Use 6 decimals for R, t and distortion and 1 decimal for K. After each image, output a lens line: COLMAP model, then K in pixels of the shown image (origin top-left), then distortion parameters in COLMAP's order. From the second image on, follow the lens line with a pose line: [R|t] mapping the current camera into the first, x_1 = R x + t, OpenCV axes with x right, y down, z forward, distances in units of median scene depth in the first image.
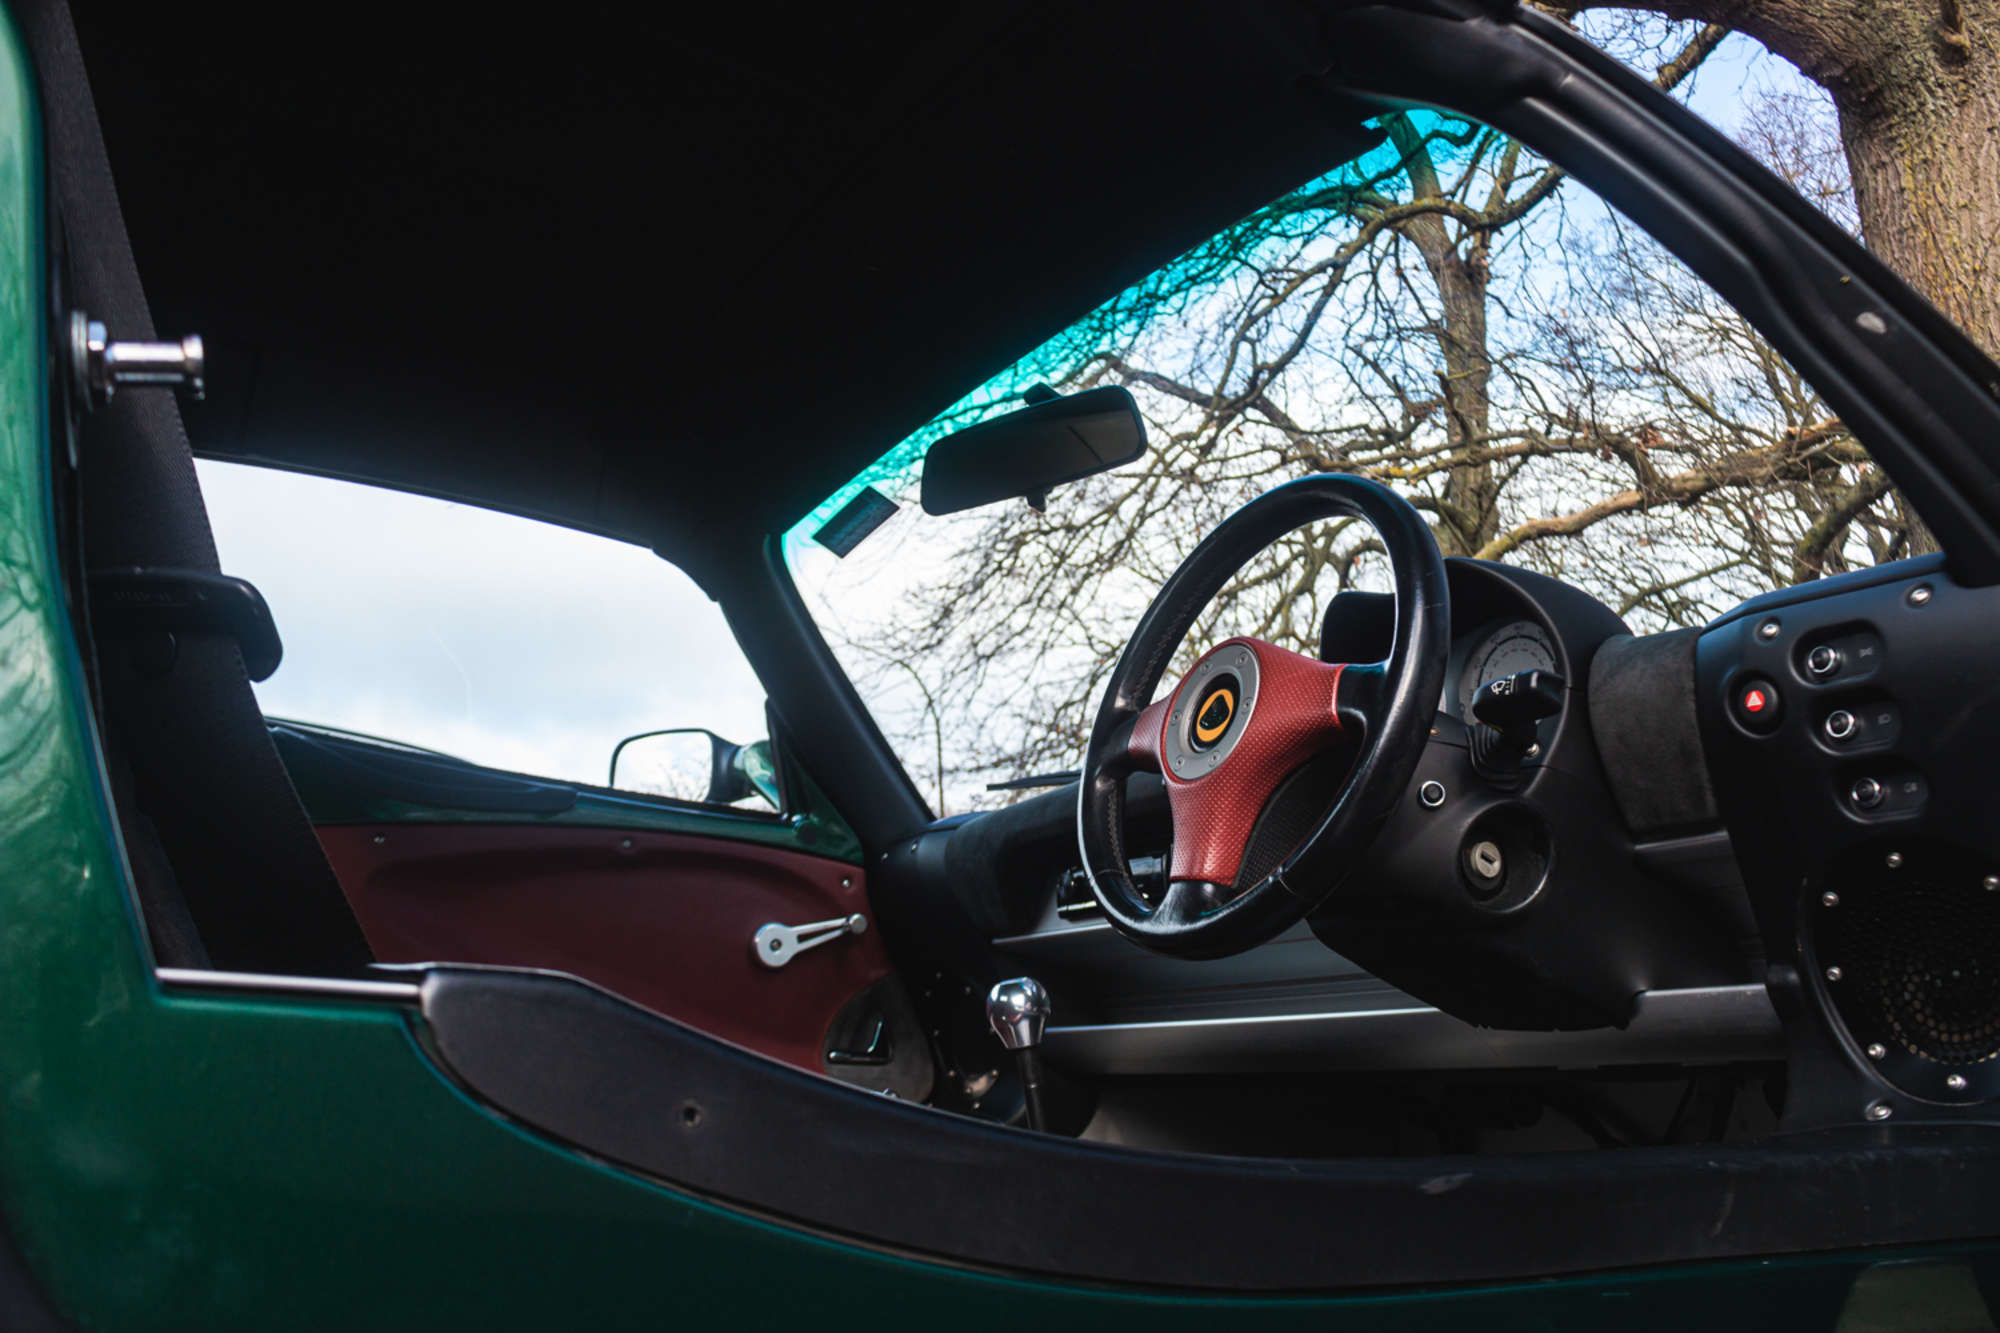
lens RADIAL K [[1642.1, 0, 1009.2], [0, 1642.1, 622.8], [0, 0, 1]] dist [-0.147665, 0.122858]
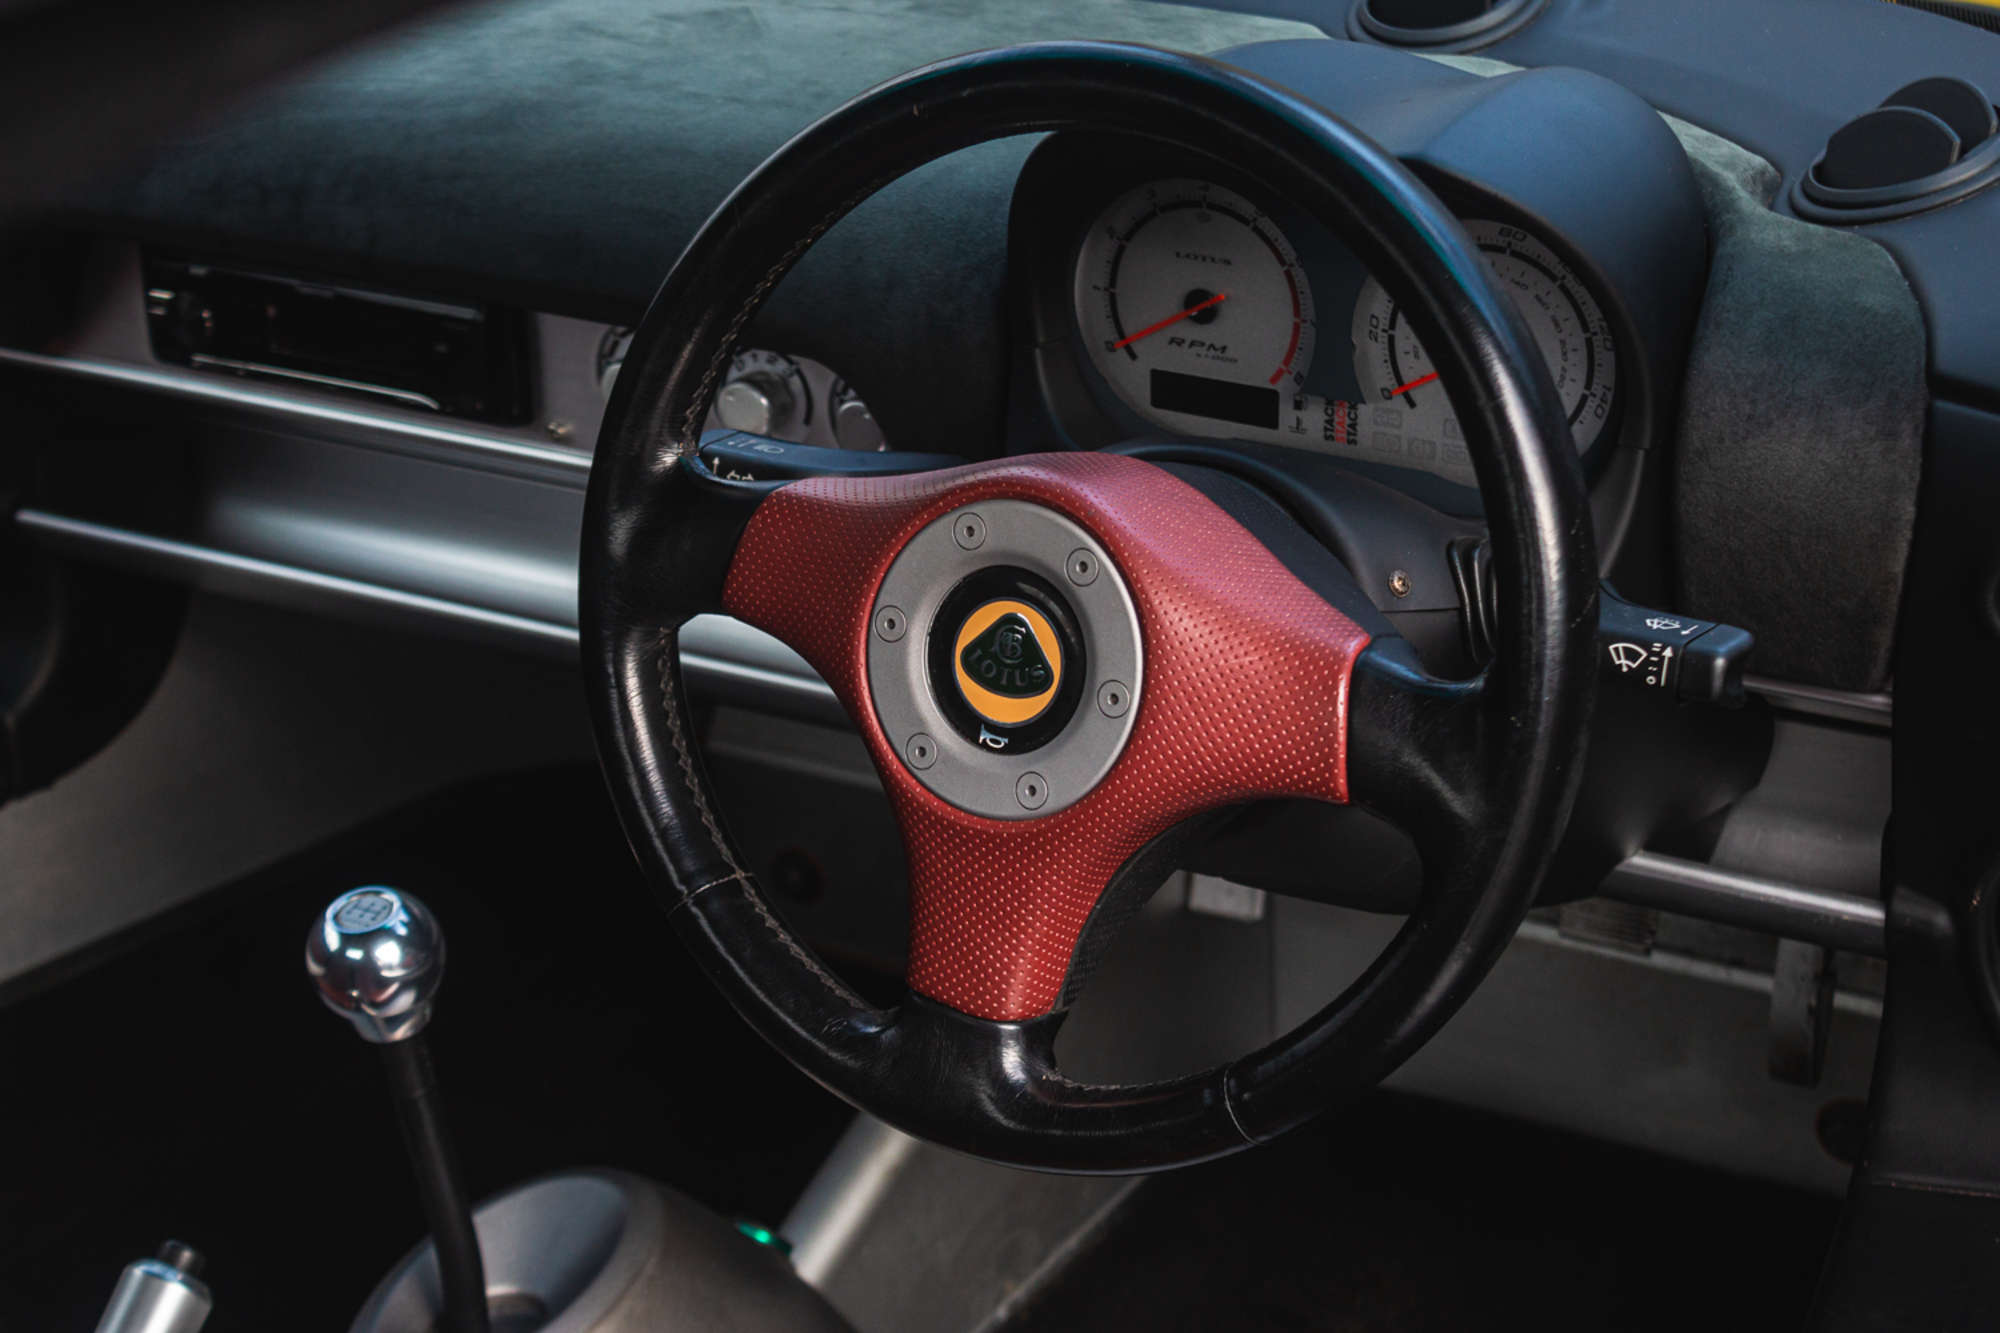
lens RADIAL K [[3693.6, 0, 1000.0], [0, 3693.6, 666.5], [0, 0, 1]] dist [0.045715, 0.169533]
pose [[0.881736, -0.205587, 0.424588, -0.317694], [-0.102887, 0.794567, 0.598396, -0.564702], [-0.460386, -0.571312, 0.679446, 0.299818]]
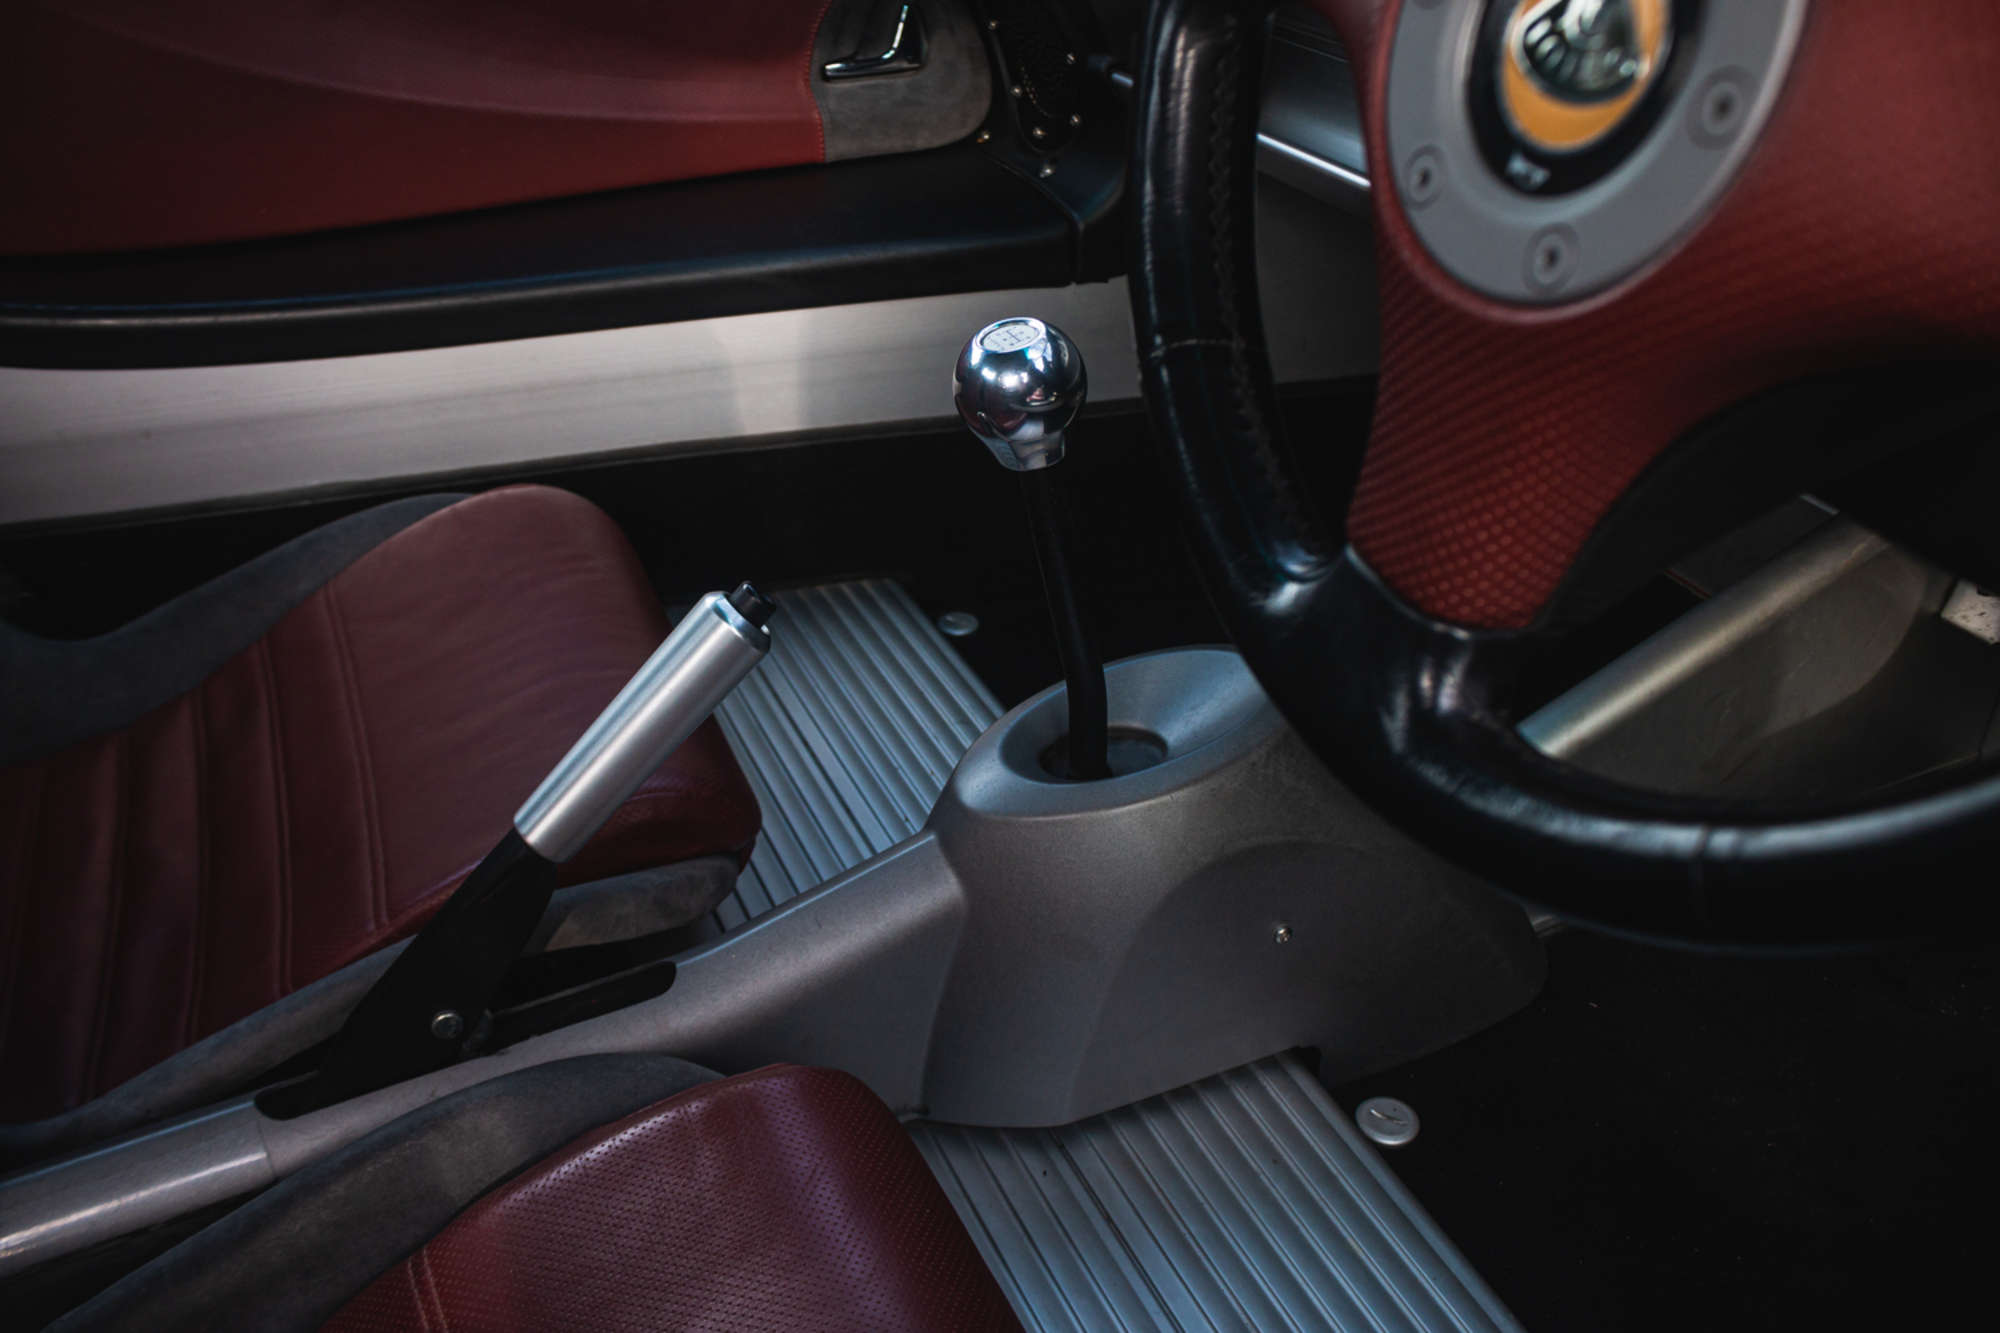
lens RADIAL K [[1642.1, 0, 1009.2], [0, 1642.1, 622.8], [0, 0, 1]] dist [-0.147665, 0.122858]
pose [[0.993486, 0.051181, -0.101818, 0.064935], [0.039154, 0.685774, 0.726761, -0.072555], [0.107021, -0.726013, 0.679303, 0.746234]]
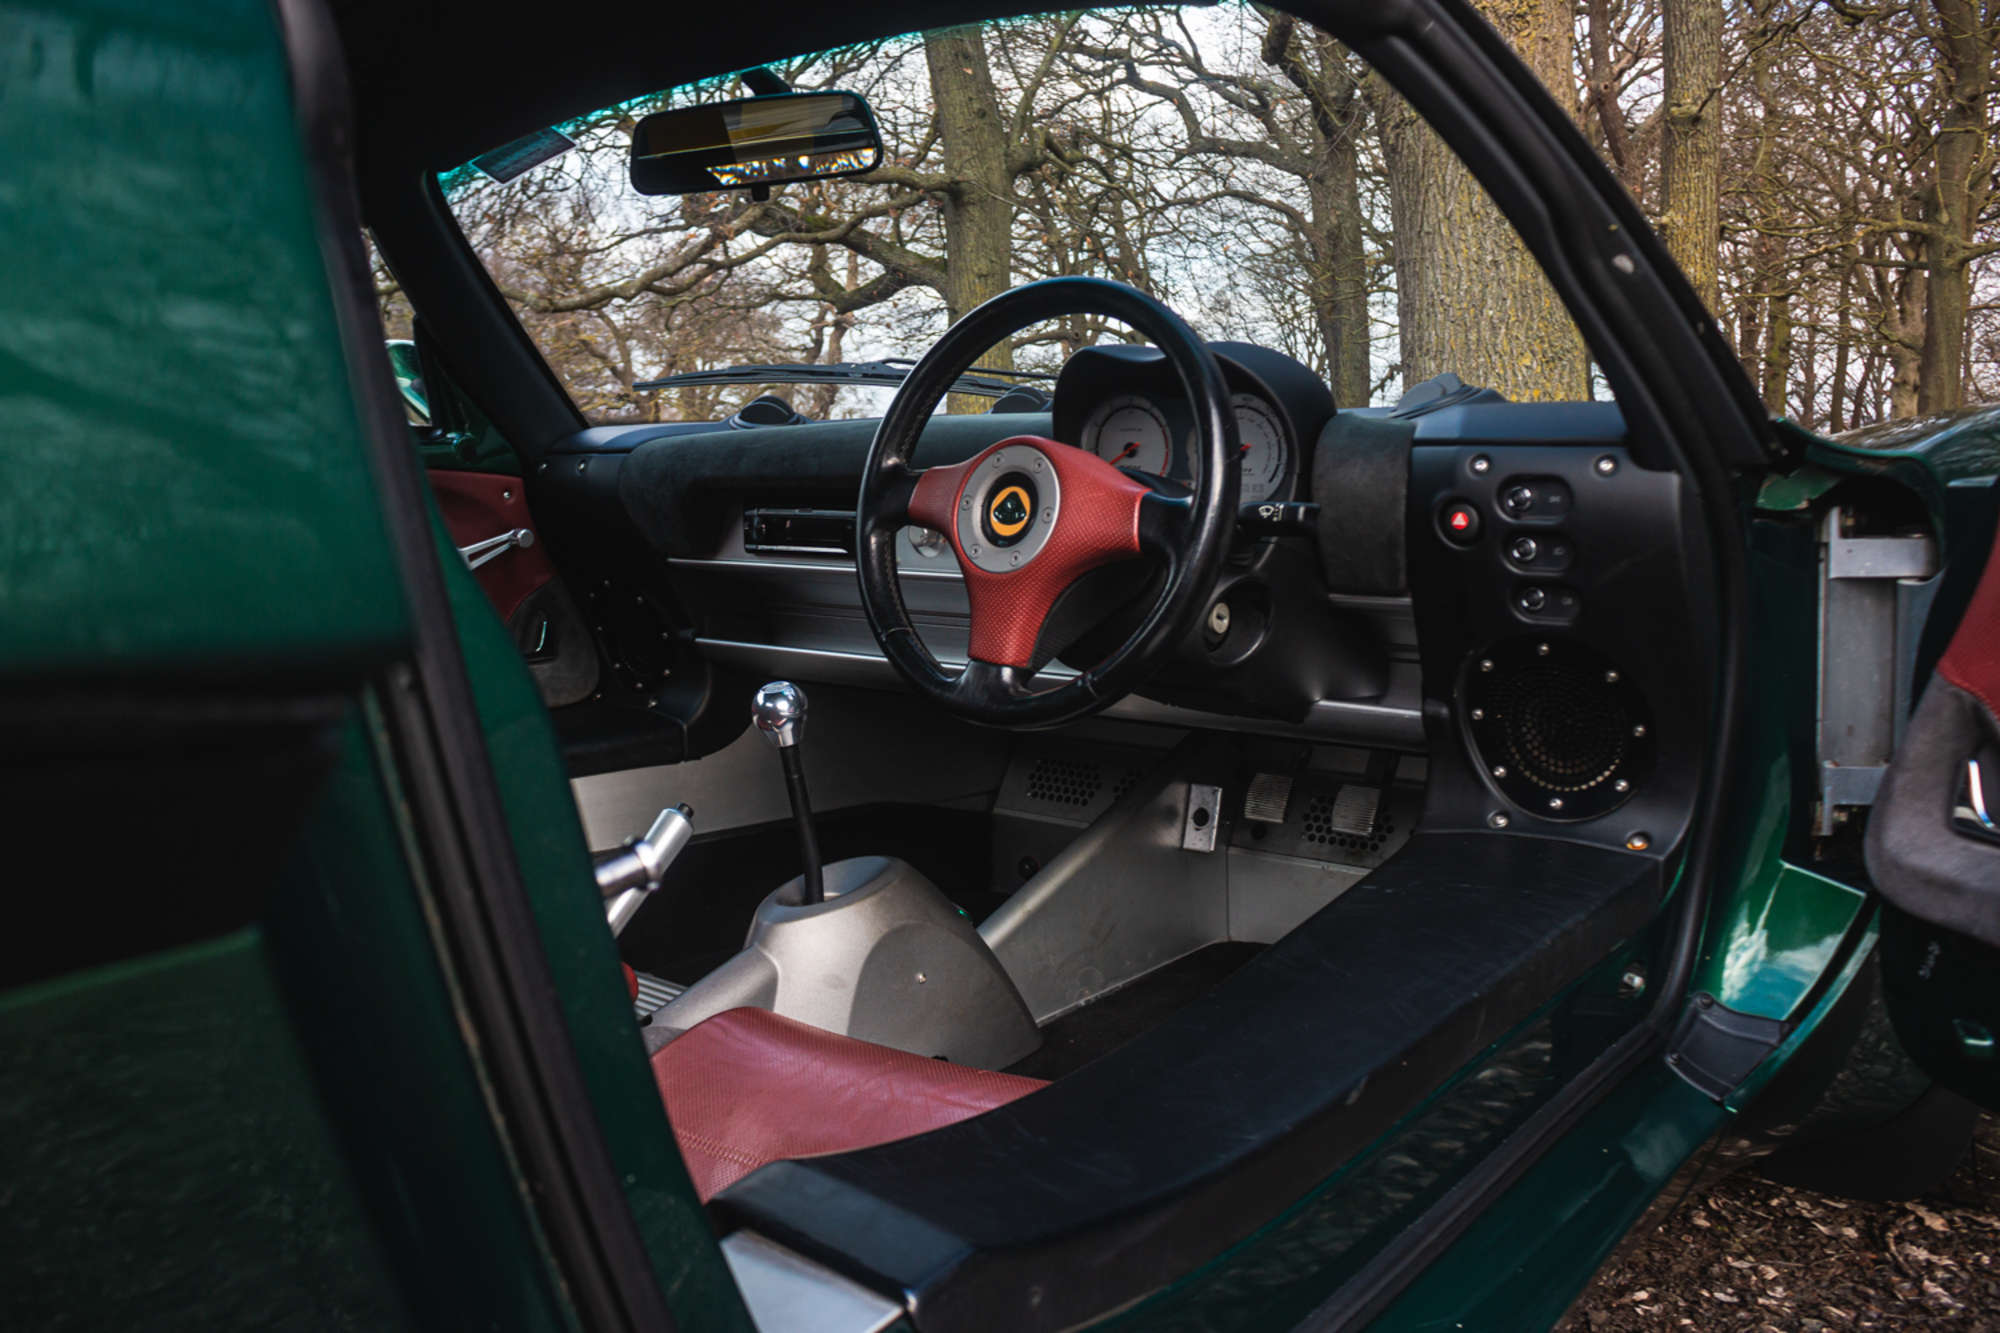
lens RADIAL K [[1642.1, 0, 1009.2], [0, 1642.1, 622.8], [0, 0, 1]] dist [-0.147665, 0.122858]
pose [[0.945147, -0.061693, 0.320768, -0.239173], [-0.065725, 0.926000, 0.371758, -0.289903], [-0.319966, -0.372448, 0.871151, -0.000463]]
